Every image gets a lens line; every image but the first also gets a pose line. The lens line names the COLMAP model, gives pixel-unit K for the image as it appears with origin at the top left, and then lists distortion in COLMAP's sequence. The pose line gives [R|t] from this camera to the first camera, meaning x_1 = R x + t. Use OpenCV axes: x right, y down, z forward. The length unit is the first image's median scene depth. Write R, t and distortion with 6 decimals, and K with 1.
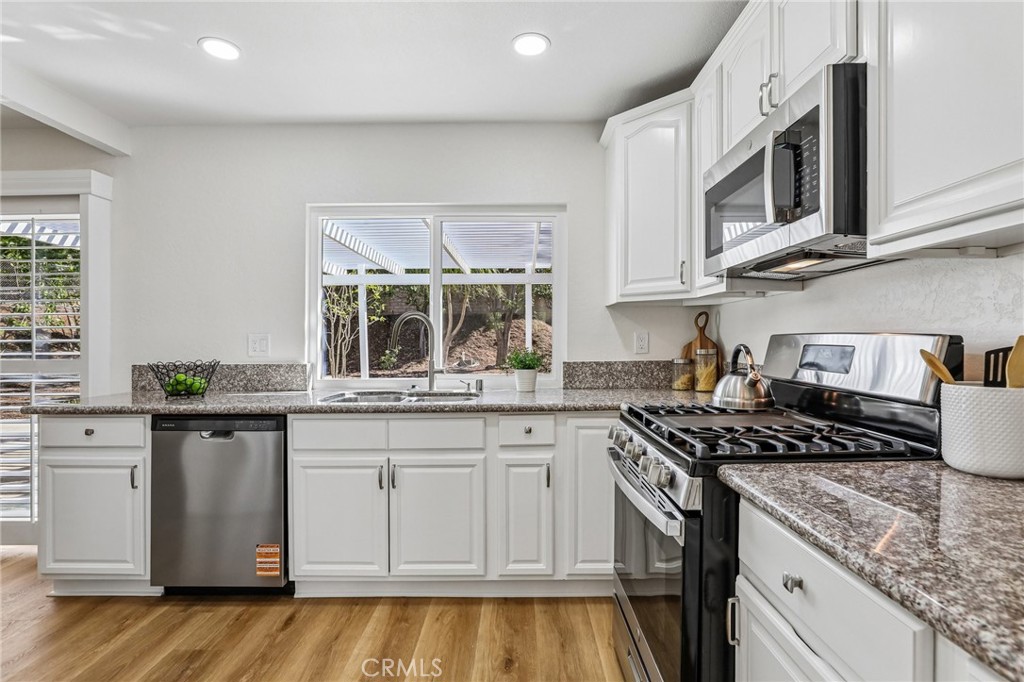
lens RADIAL K [[468.7, 0, 511.0], [0, 468.7, 336.9], [0, 0, 1]] dist [-0.037008, 0.006334]
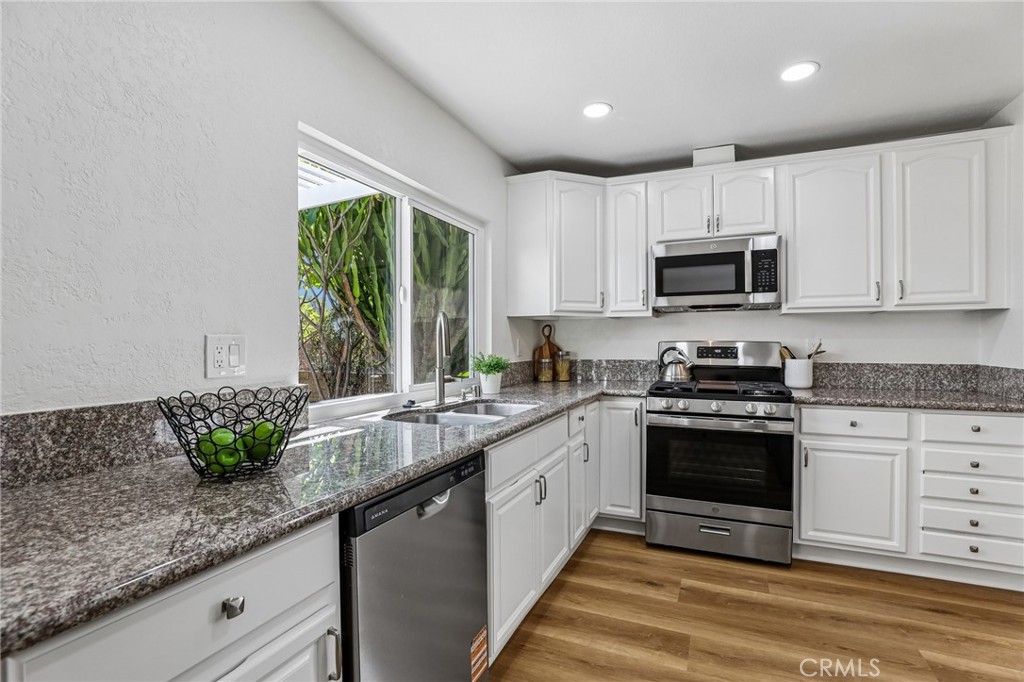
lens RADIAL K [[468.7, 0, 508.6], [0, 468.7, 345.5], [0, 0, 1]] dist [-0.037008, 0.006334]
pose [[0.419745, -0.007516, 0.907611, -1.133770], [0.000684, 0.999968, 0.007965, -0.003864], [-0.907642, -0.002723, 0.419737, 0.650566]]
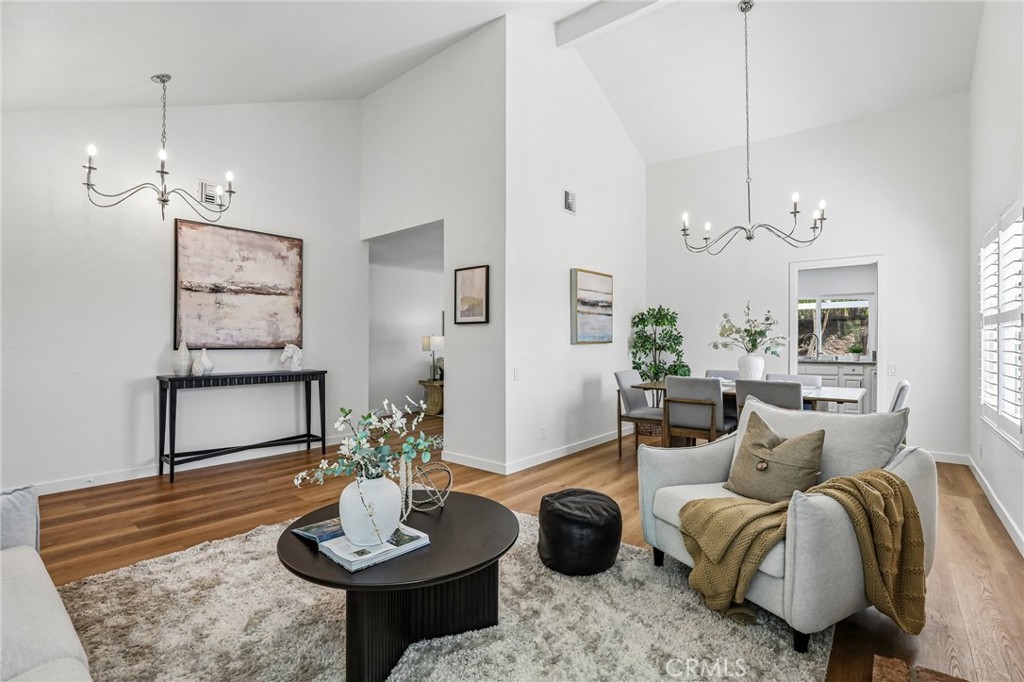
lens RADIAL K [[468.7, 0, 514.3], [0, 468.7, 338.5], [0, 0, 1]] dist [-0.037008, 0.006334]
pose [[0.777341, -0.000485, -0.629079, 0.221560], [-0.000258, 0.999999, -0.001089, -0.021539], [0.629079, 0.001009, 0.777340, -3.109131]]
